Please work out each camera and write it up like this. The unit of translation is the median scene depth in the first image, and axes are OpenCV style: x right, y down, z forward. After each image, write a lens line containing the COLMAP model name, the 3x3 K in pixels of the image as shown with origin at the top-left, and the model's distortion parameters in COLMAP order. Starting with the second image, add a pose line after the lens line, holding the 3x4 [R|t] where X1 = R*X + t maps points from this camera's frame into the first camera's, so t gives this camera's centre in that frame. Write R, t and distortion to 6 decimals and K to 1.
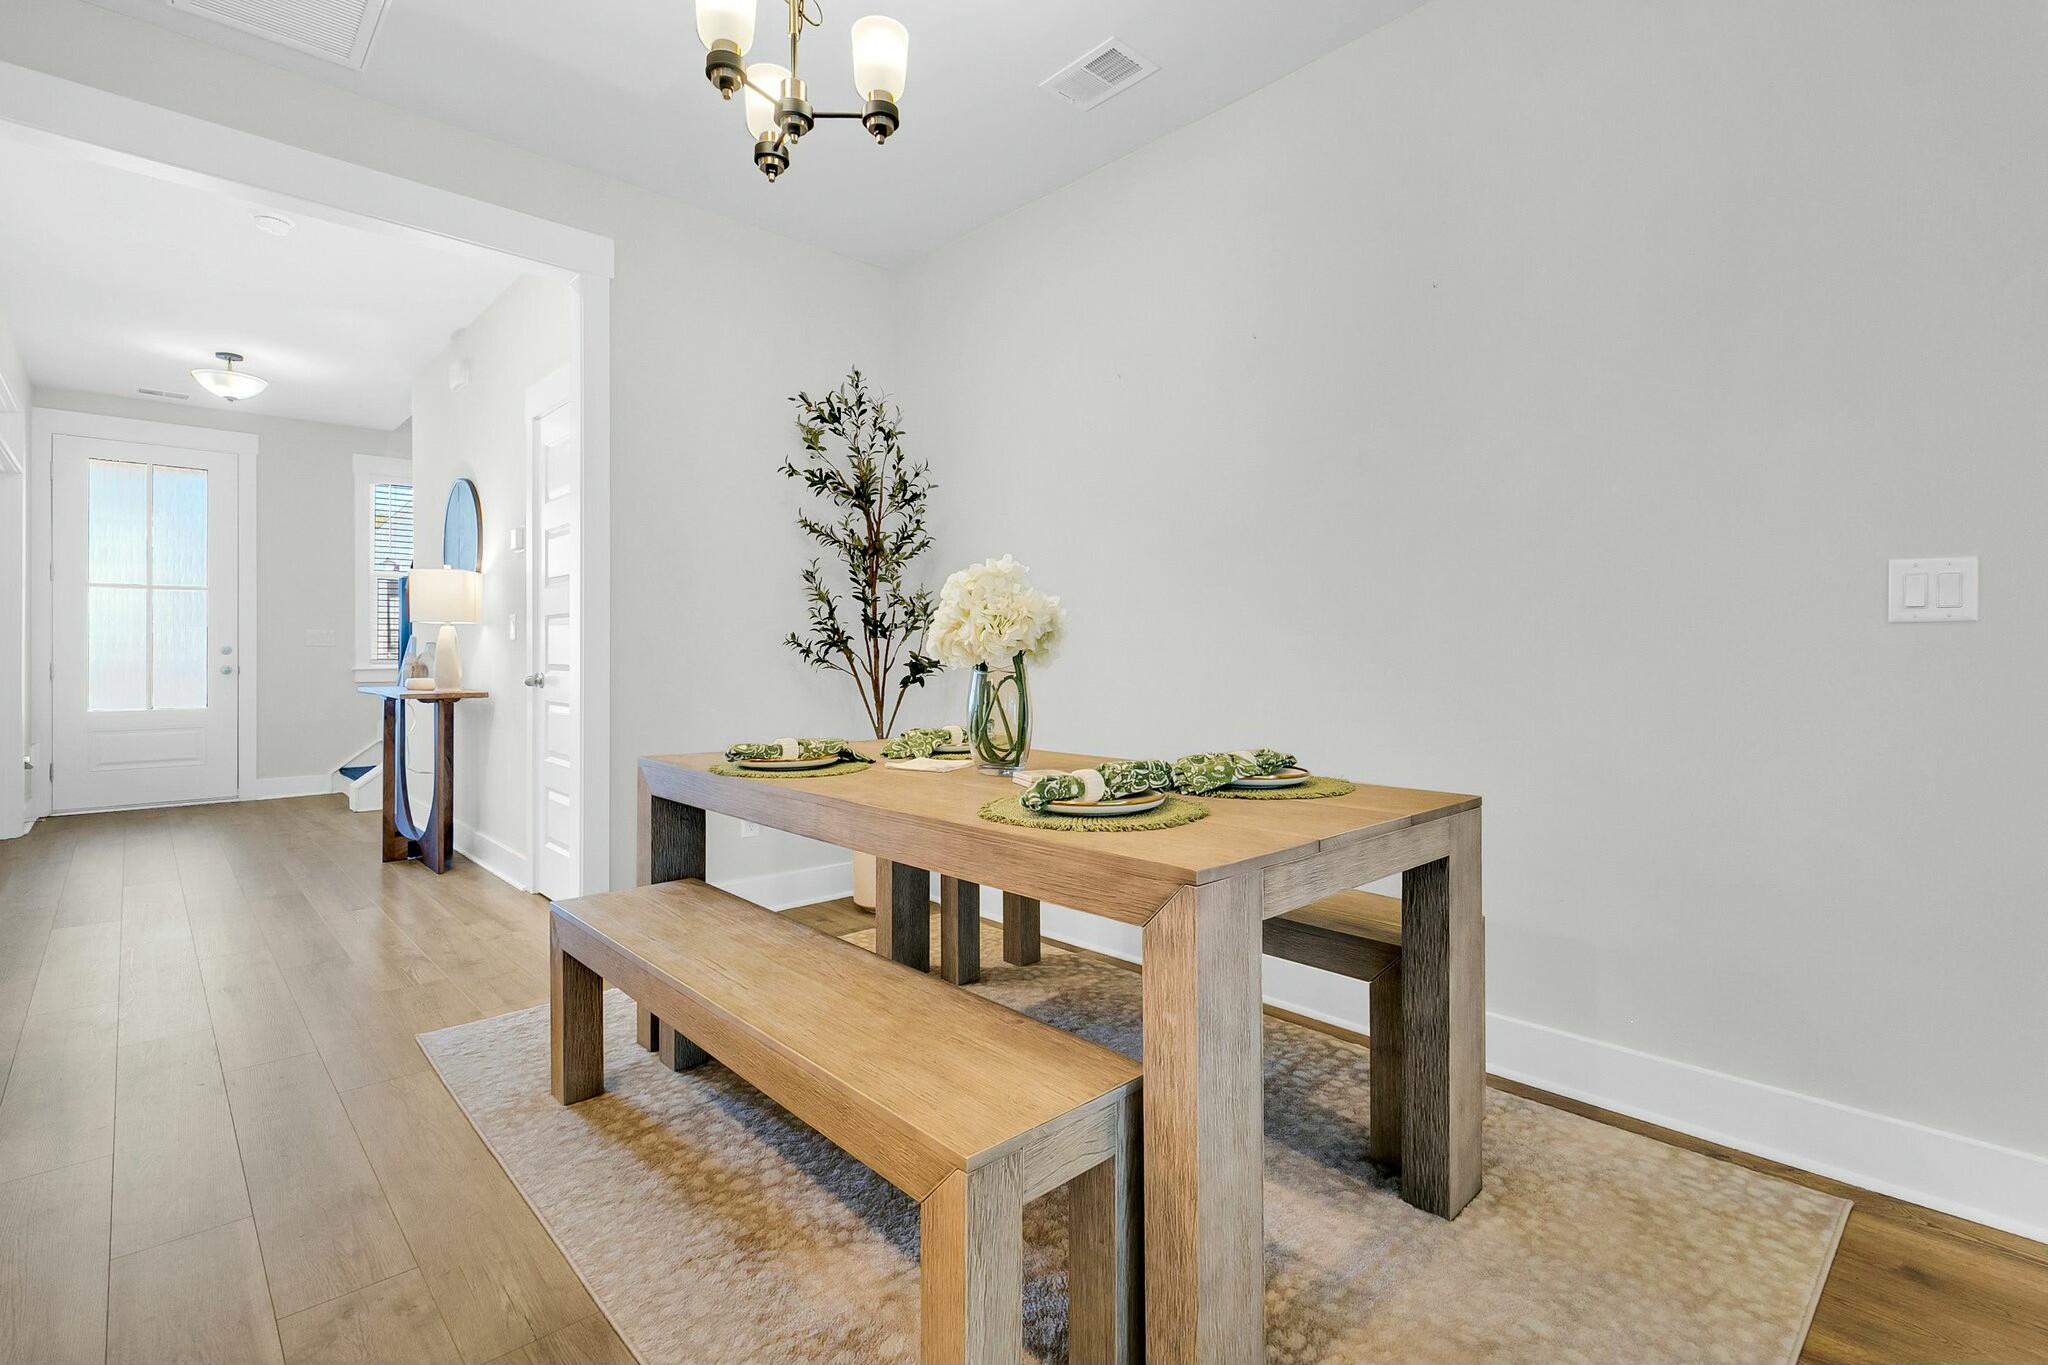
lens RADIAL K [[962.3, 0, 1028.8], [0, 962.3, 665.2], [0, 0, 1]] dist [0.002137, 0.000346]
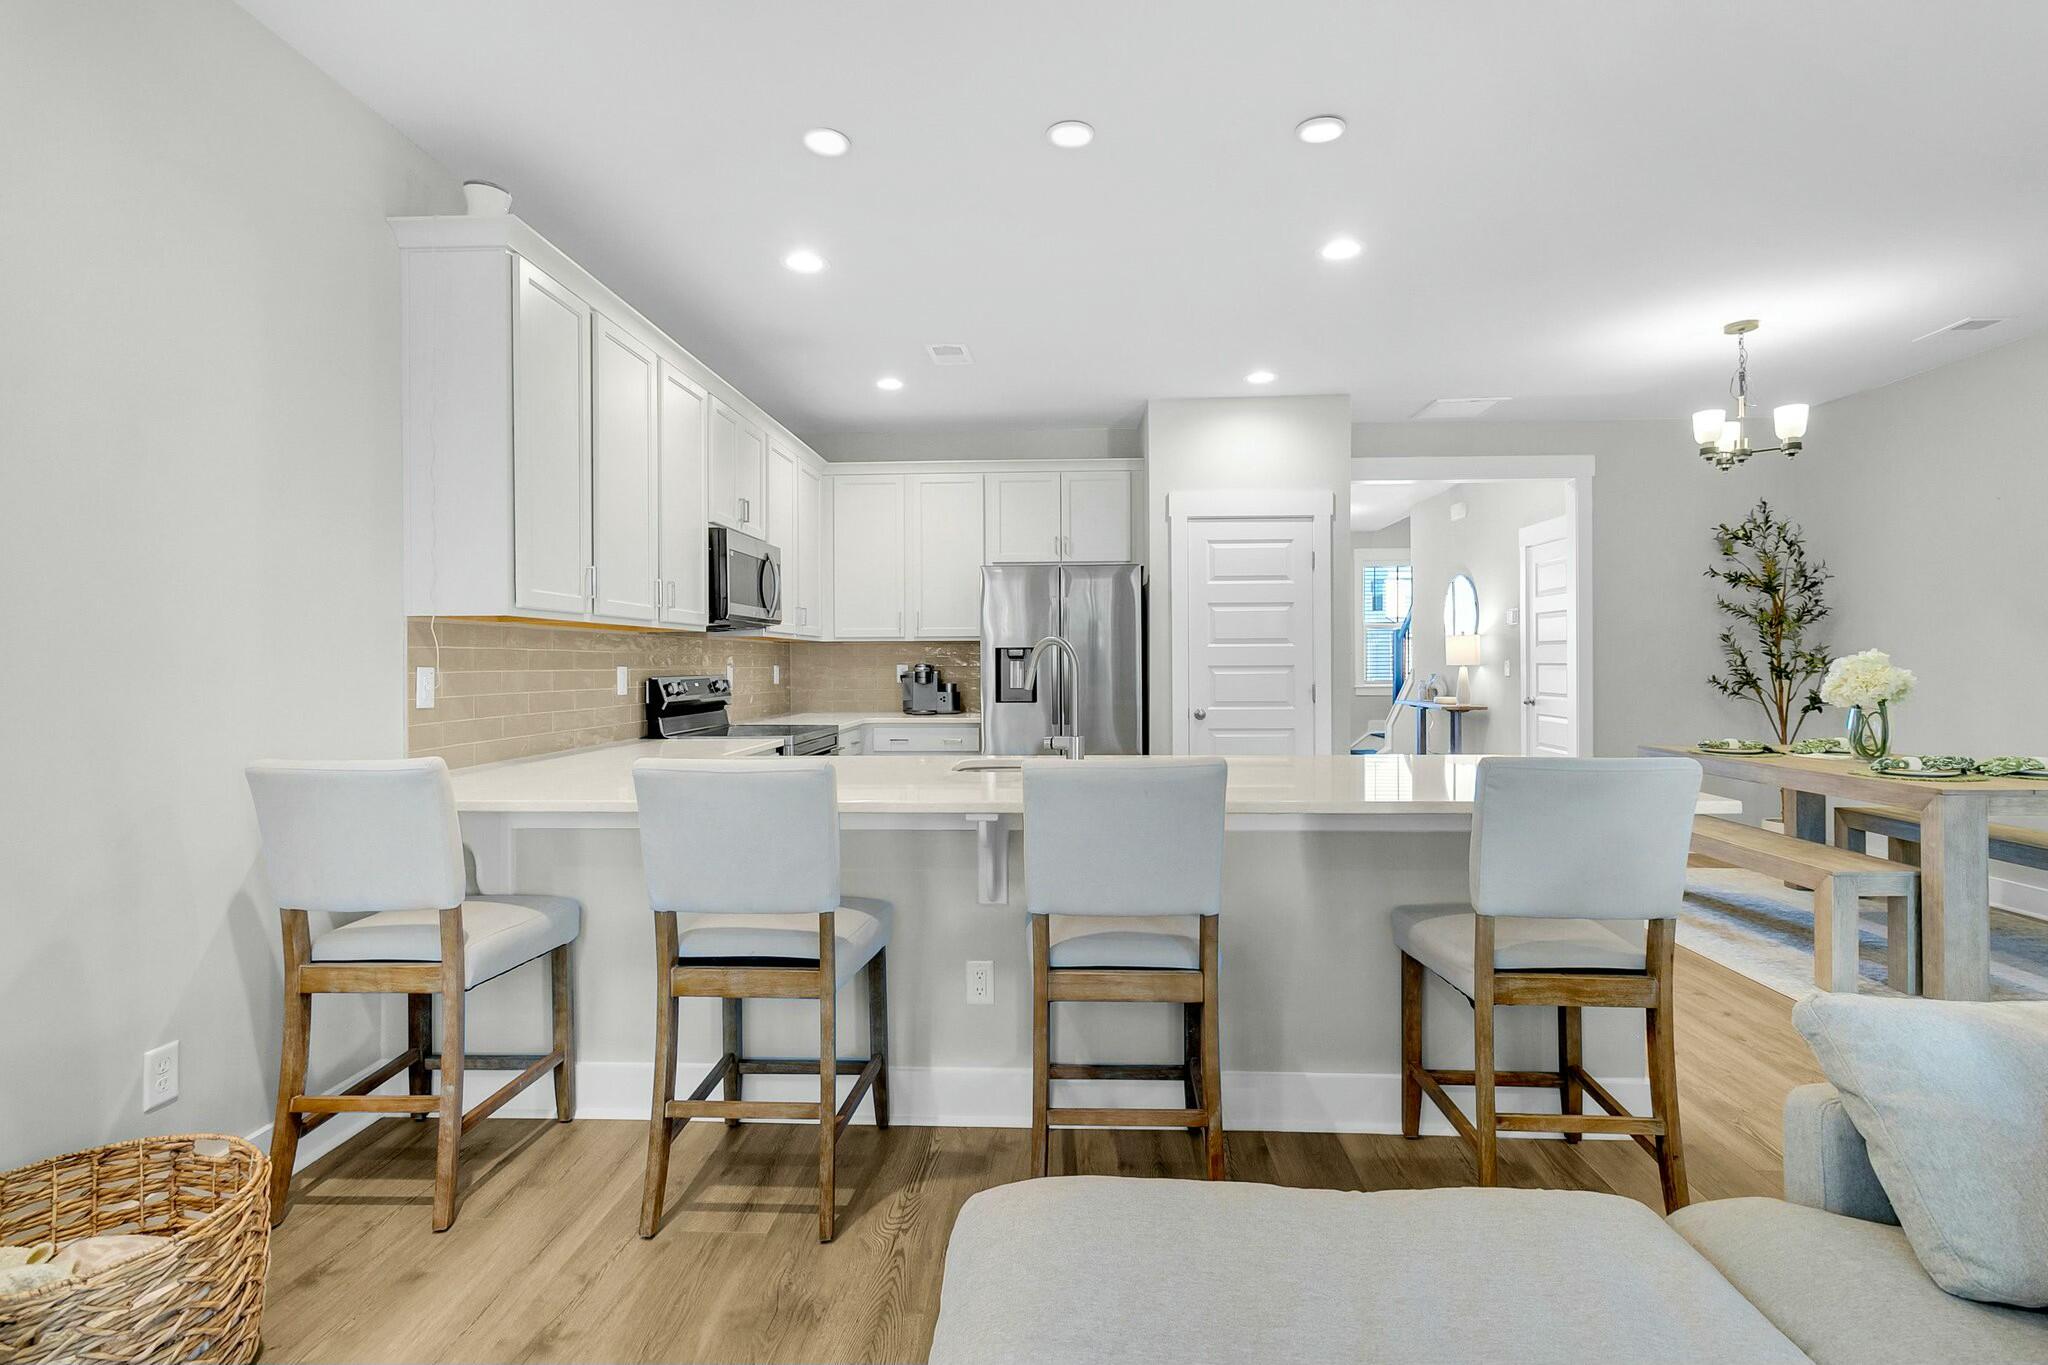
lens RADIAL K [[962.3, 0, 1028.8], [0, 962.3, 665.2], [0, 0, 1]] dist [0.002137, 0.000346]
pose [[0.693692, -0.002149, -0.720269, 0.111366], [-0.003856, 0.999970, -0.006698, -0.035943], [0.720262, 0.007424, 0.693663, -0.895661]]
